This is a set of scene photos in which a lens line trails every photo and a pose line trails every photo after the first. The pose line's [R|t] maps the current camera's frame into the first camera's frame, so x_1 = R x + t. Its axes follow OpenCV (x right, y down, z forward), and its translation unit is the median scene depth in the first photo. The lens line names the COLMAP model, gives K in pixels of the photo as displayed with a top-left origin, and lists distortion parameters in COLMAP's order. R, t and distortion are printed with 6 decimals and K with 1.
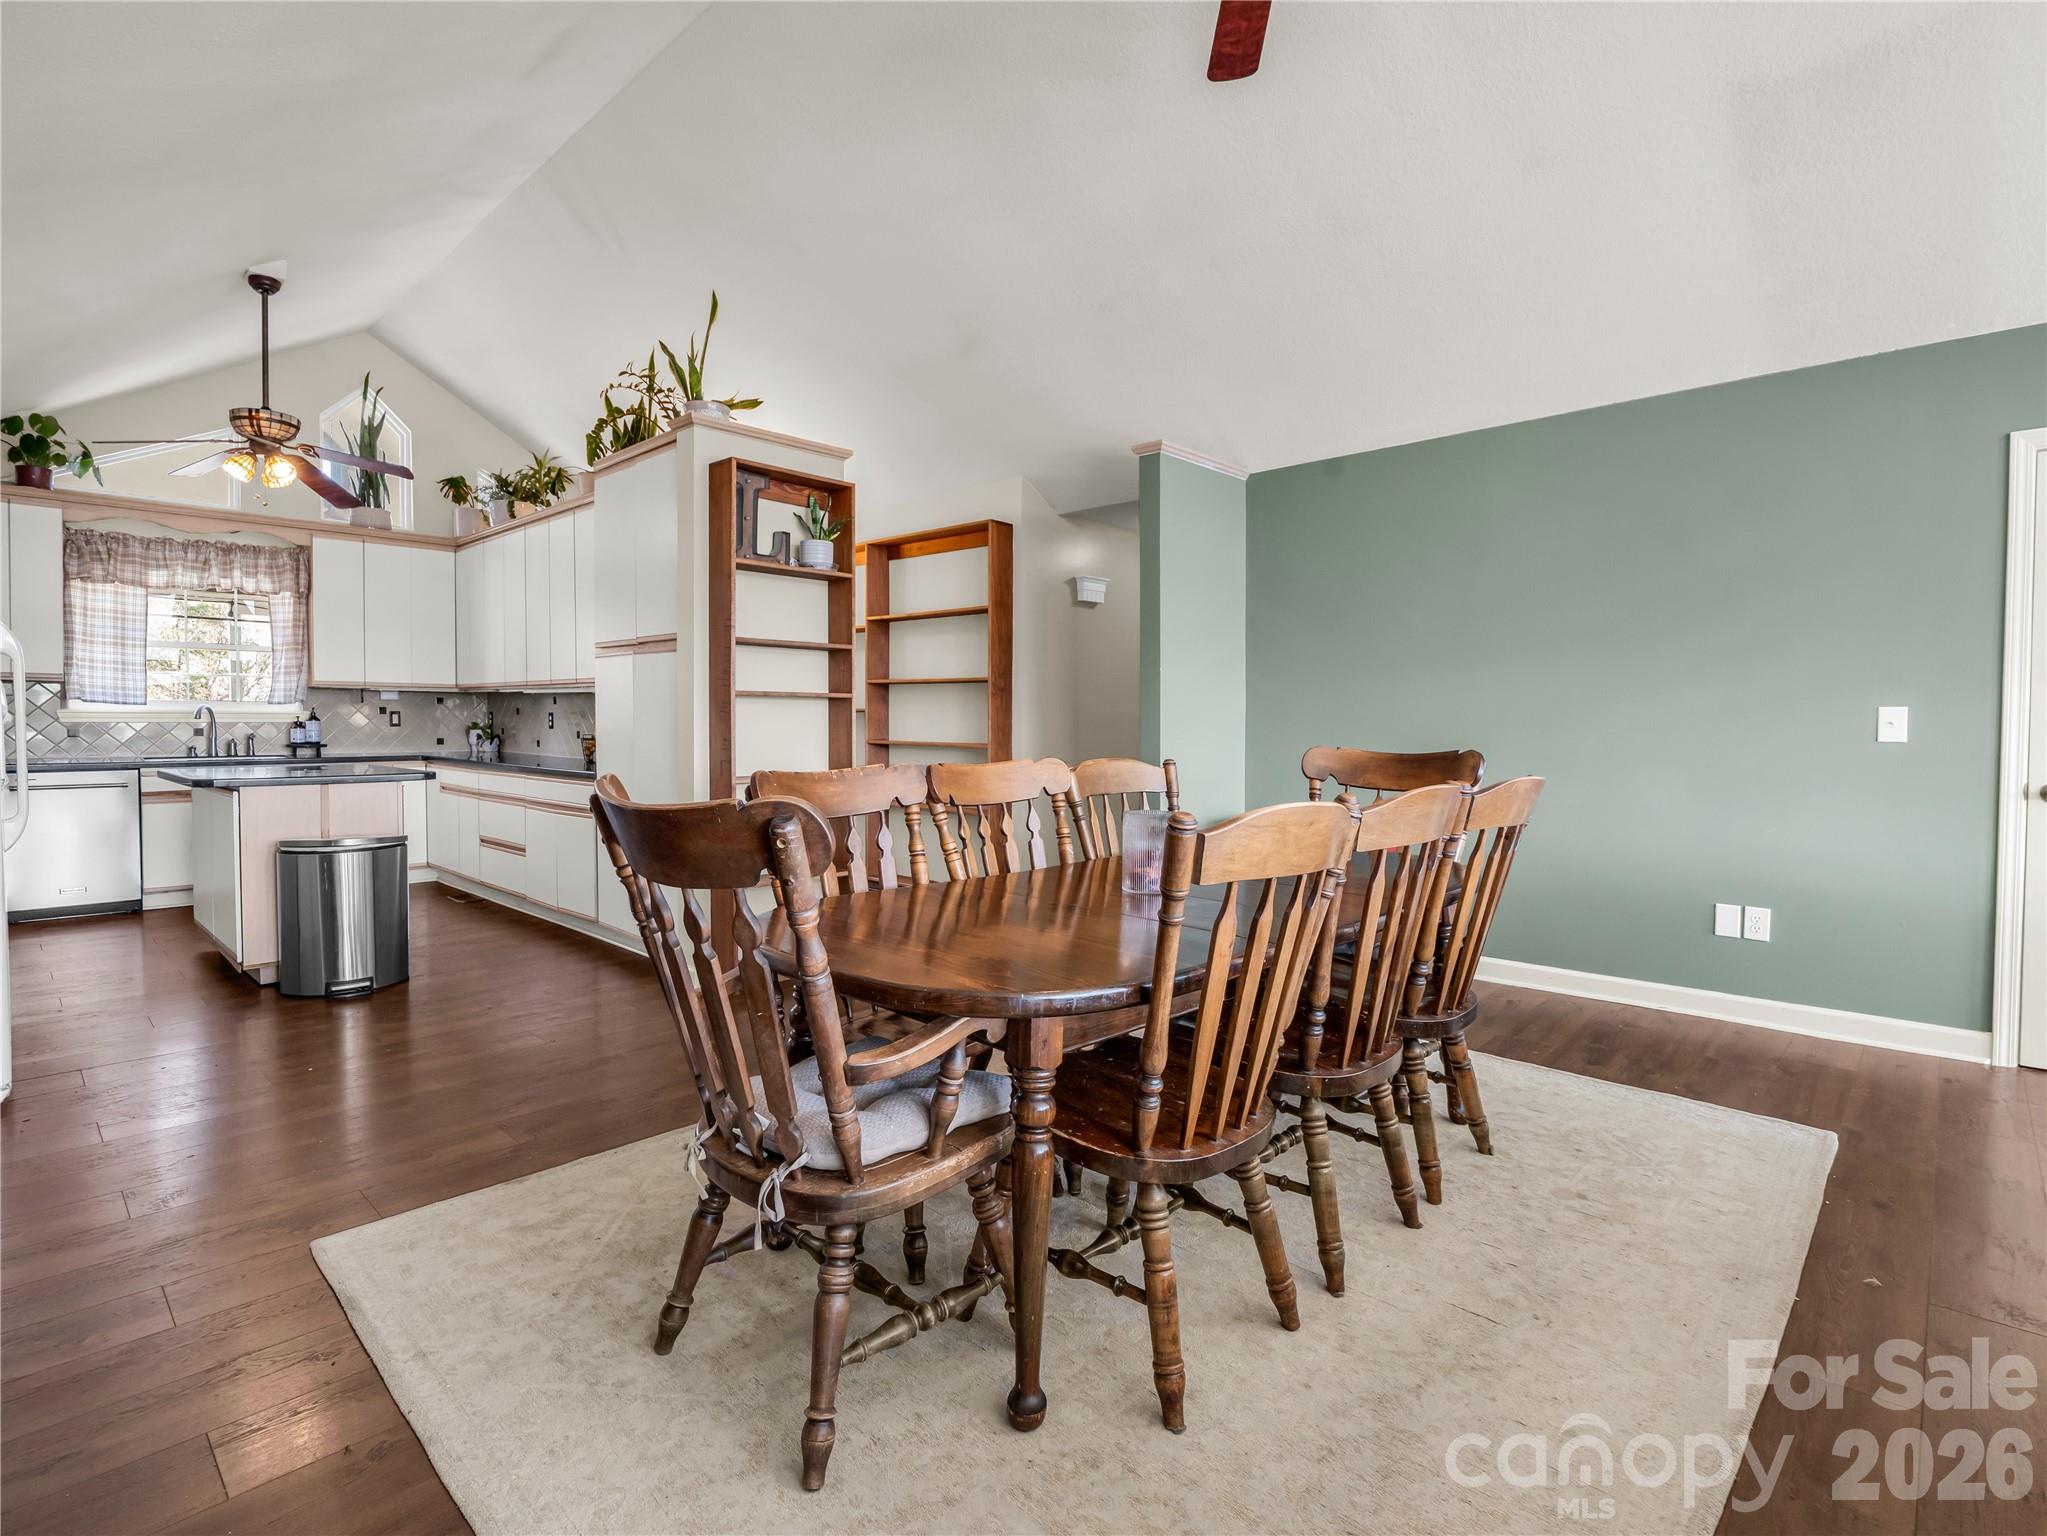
lens RADIAL K [[1002.7, 0, 1025.1], [0, 1002.7, 754.1], [0, 0, 1]] dist [-0.000279, 0.000293]
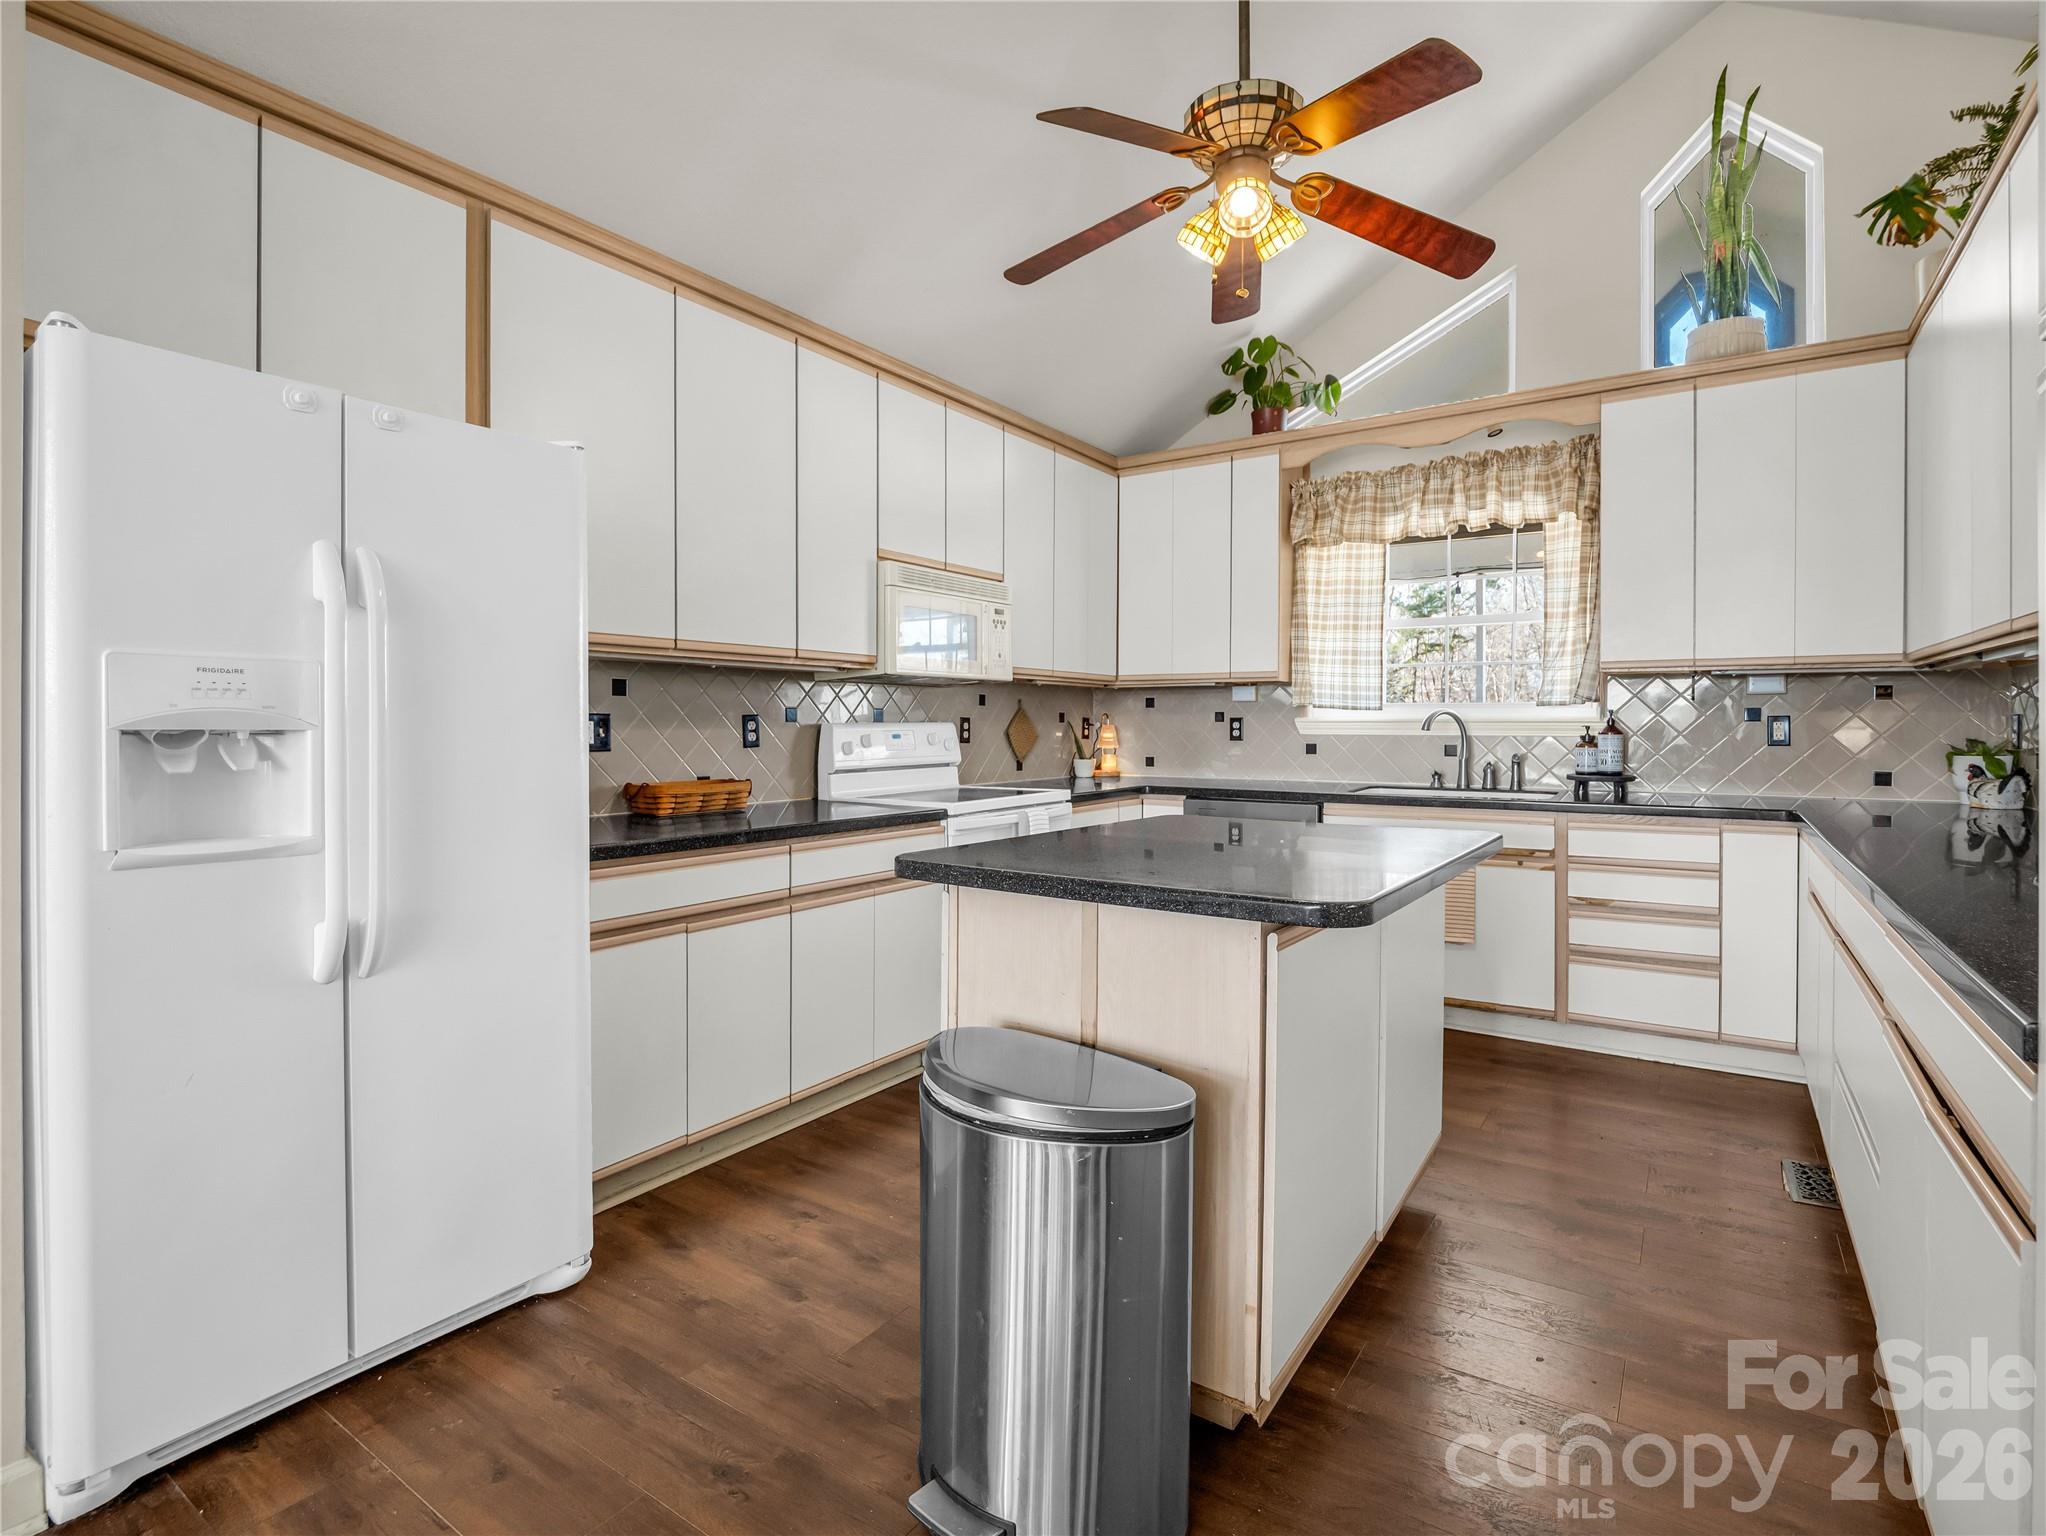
lens RADIAL K [[1002.2, 0, 1030.3], [0, 1002.2, 713.0], [0, 0, 1]] dist [-0.000279, 0.000293]
pose [[0.168413, -0.013216, -0.985628, -0.235969], [-0.030327, 0.999367, -0.018582, -0.027736], [0.985250, 0.033021, 0.167906, 0.654903]]
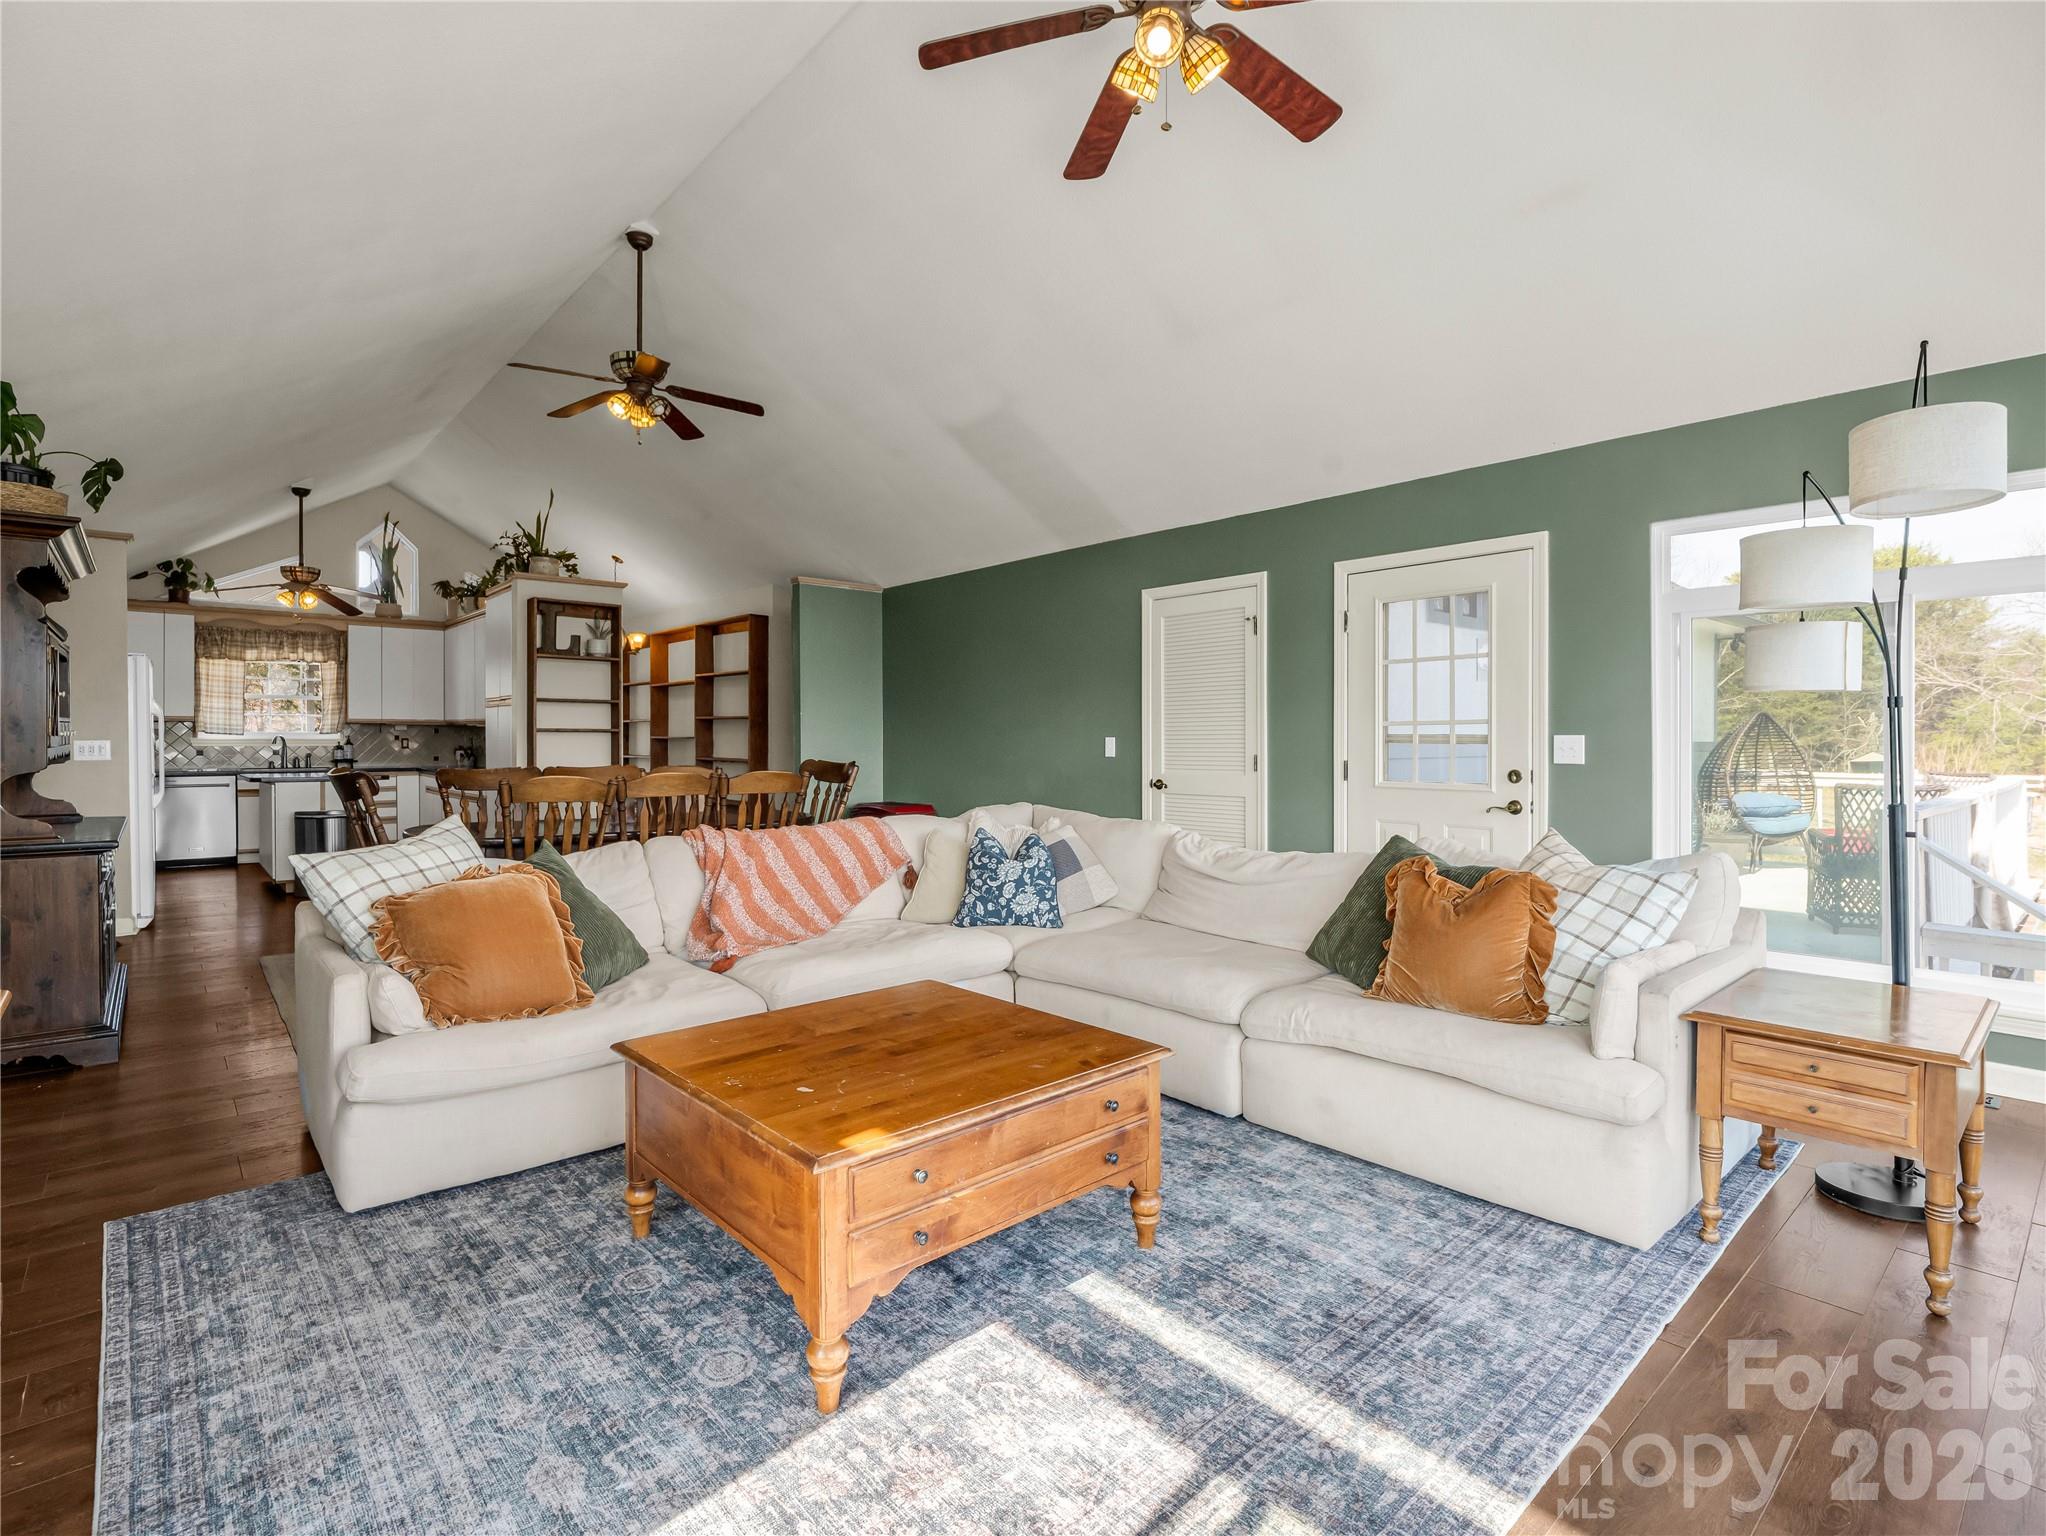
lens RADIAL K [[1002.2, 0, 1023.1], [0, 1002.2, 758.6], [0, 0, 1]] dist [-0.000279, 0.000293]
pose [[0.995868, 0.000405, -0.090814, 0.494099], [-0.002018, 0.999842, -0.017668, 0.013327], [0.090792, 0.017778, 0.995711, -0.462870]]
